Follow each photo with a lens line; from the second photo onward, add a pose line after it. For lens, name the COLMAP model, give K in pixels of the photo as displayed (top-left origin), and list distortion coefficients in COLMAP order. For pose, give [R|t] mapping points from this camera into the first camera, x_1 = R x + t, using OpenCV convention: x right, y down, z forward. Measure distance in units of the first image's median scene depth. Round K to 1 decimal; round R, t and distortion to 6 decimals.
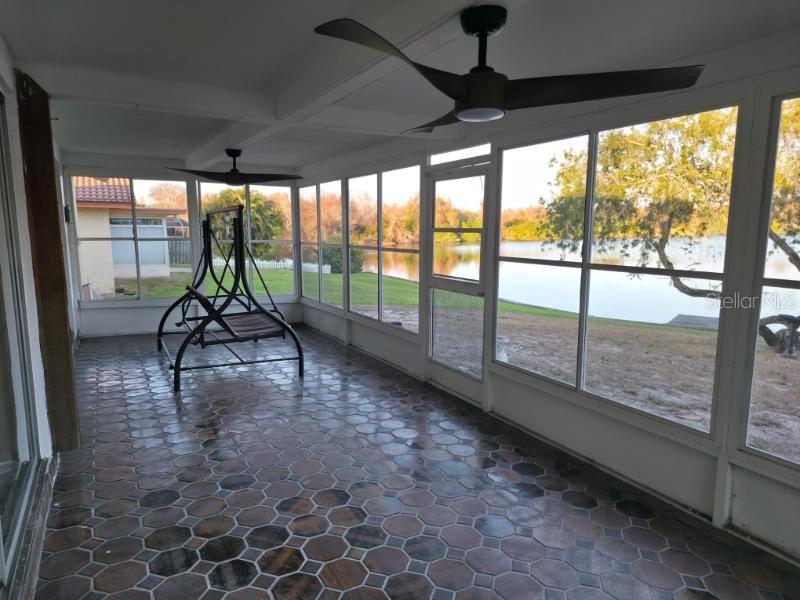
lens RADIAL K [[526.8, 0, 398.4], [0, 526.8, 303.7], [0, 0, 1]] dist [0.040542, -0.020786]
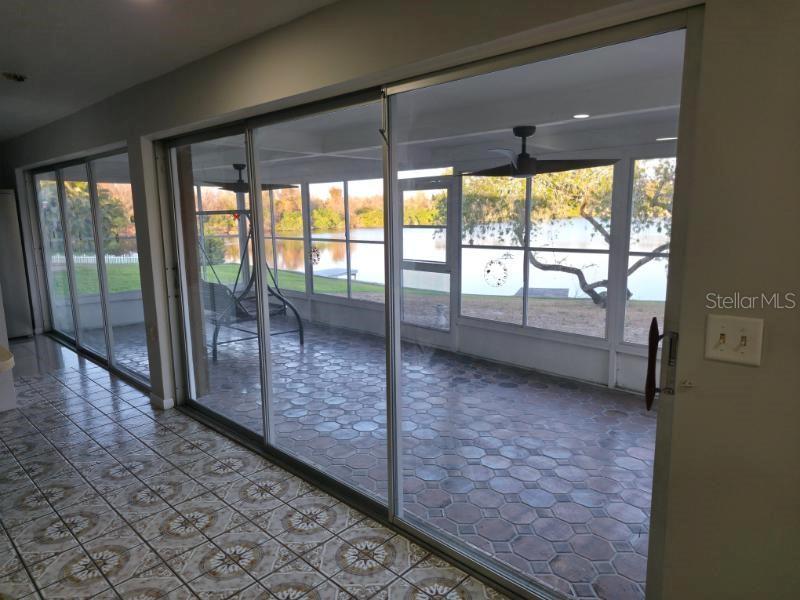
lens RADIAL K [[526.8, 0, 397.9], [0, 526.8, 303.0], [0, 0, 1]] dist [0.040542, -0.020786]
pose [[0.958474, -0.061824, 0.278398, -0.182099], [0.055699, 0.998001, 0.029867, 0.008827], [-0.279688, -0.013121, 0.960001, -0.166370]]
